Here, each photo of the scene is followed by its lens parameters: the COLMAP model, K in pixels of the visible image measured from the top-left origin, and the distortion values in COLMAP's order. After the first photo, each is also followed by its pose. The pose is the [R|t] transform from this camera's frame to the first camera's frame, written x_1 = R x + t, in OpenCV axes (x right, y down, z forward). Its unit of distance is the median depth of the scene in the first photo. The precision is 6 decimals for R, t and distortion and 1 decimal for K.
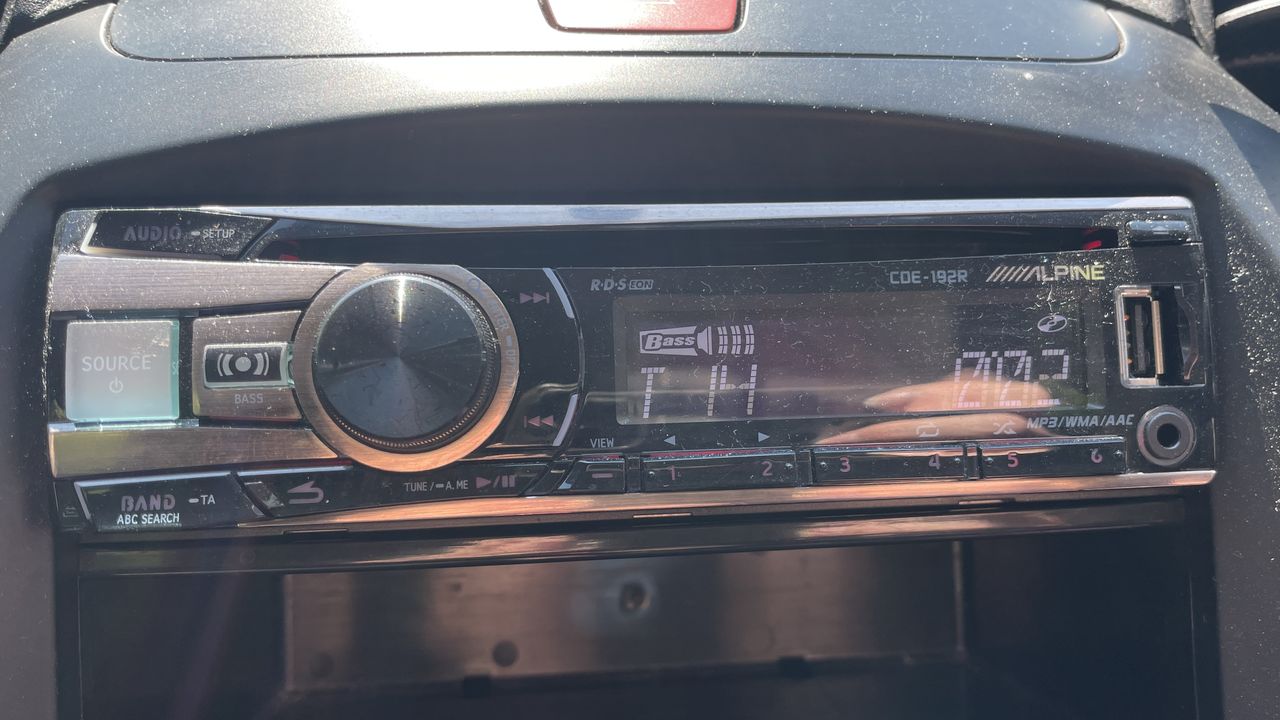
lens RADIAL K [[967.2, 0, 692.4], [0, 967.2, 361.5], [0, 0, 1]] dist [0.003535, -0.034436]
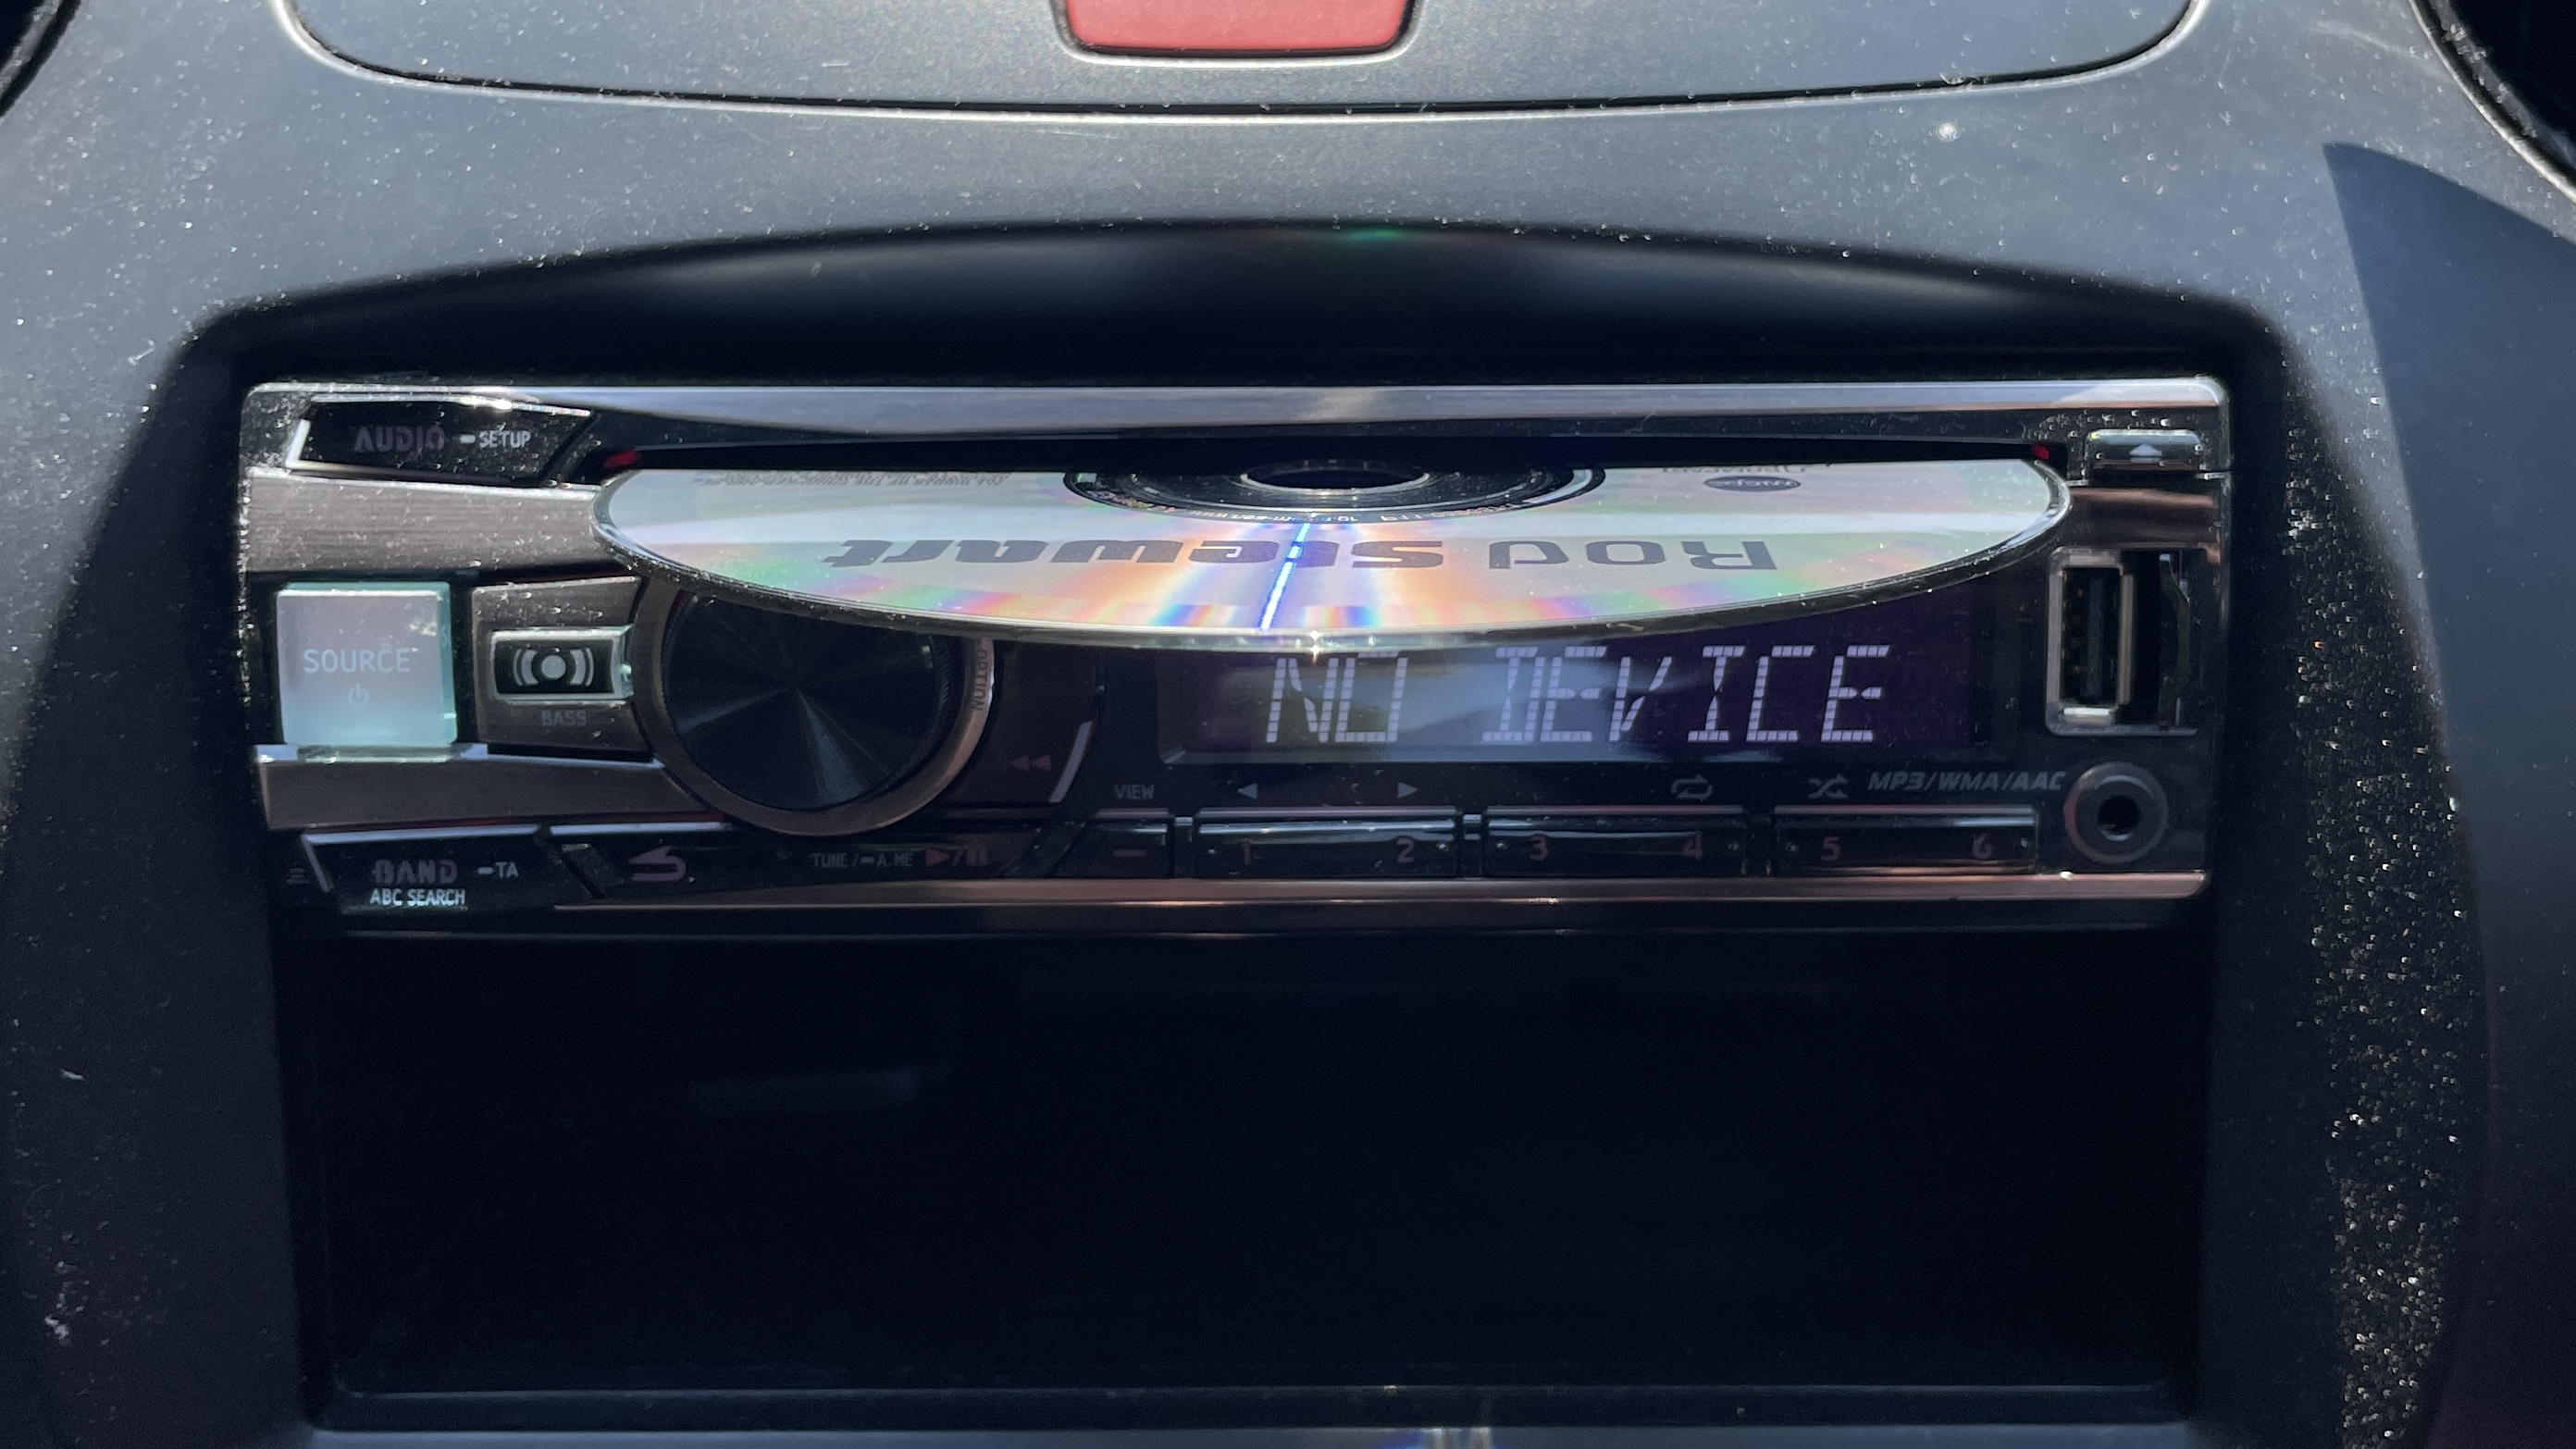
lens RADIAL K [[2026.7, 0, 1288.0], [0, 2026.7, 724.5], [0, 0, 1]] dist [-0.000035, 0.003135]
pose [[0.995843, 0.047161, -0.077928, 0.106370], [-0.031266, 0.980531, 0.193857, -0.220547], [0.085553, -0.190615, 0.977930, -0.235340]]
